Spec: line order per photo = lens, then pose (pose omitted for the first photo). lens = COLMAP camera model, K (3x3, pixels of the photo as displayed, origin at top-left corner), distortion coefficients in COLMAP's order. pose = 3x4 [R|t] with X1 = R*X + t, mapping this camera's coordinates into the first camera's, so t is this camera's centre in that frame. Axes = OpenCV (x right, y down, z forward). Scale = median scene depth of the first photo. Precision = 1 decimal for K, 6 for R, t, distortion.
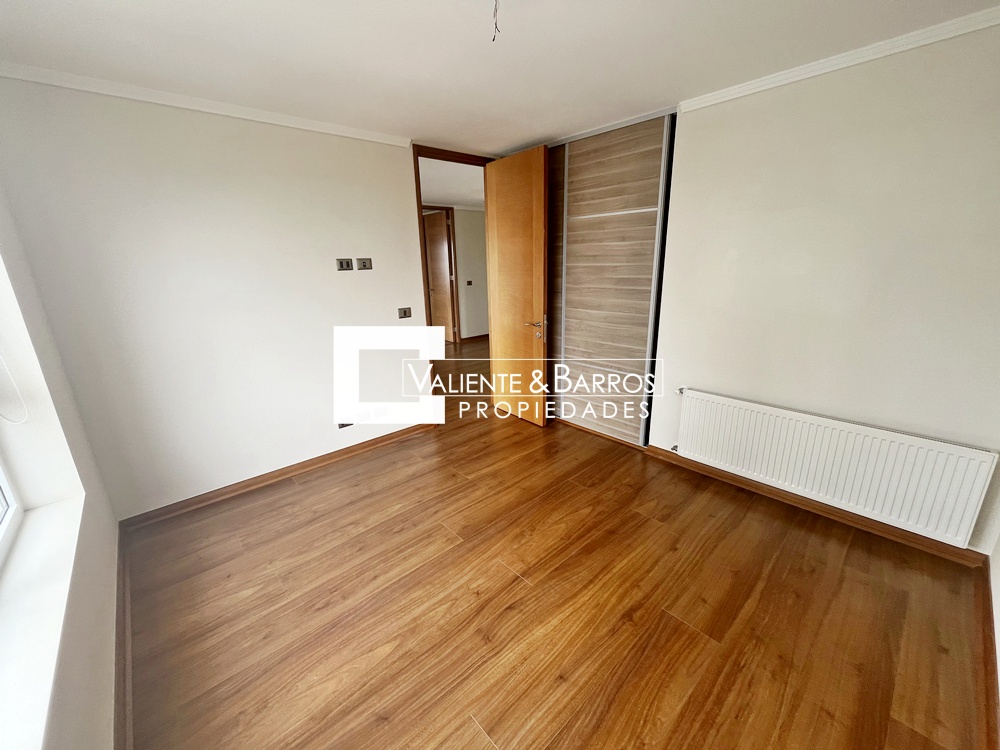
lens RADIAL K [[401.9, 0, 501.7], [0, 401.9, 374.6], [0, 0, 1]] dist [0.000407, 0.000041]
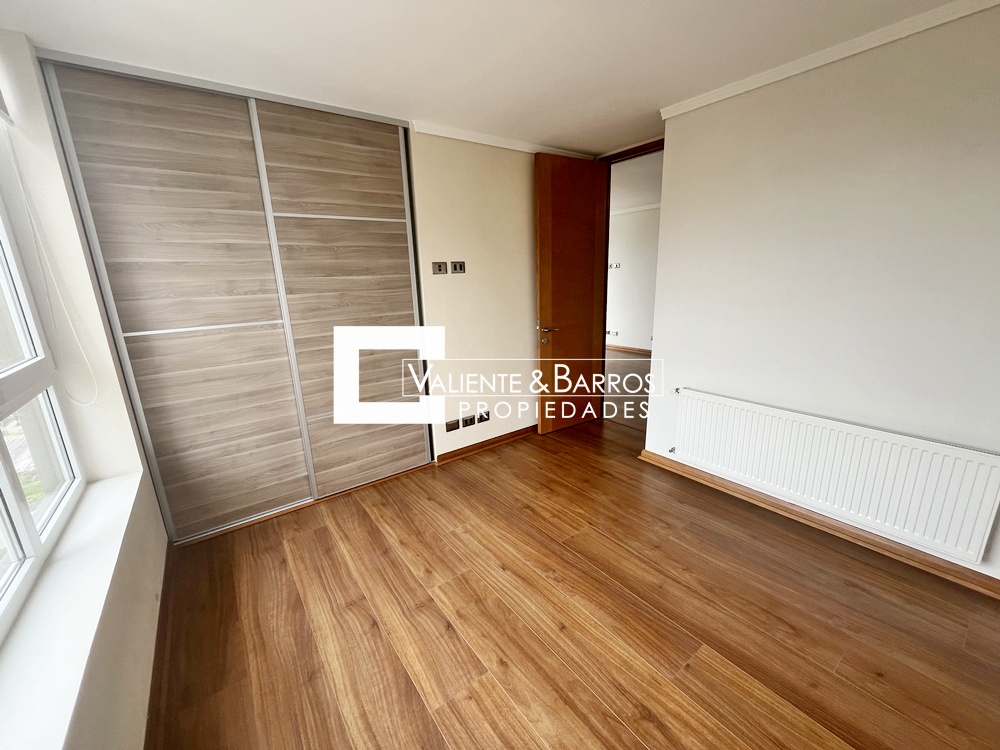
lens RADIAL K [[401.9, 0, 500.2], [0, 401.9, 376.2], [0, 0, 1]] dist [0.000407, 0.000041]
pose [[-0.101343, 0.272349, -0.956847, 0.773117], [-0.235864, 0.927799, 0.289062, -0.337190], [0.966487, 0.254981, -0.029789, 1.198037]]
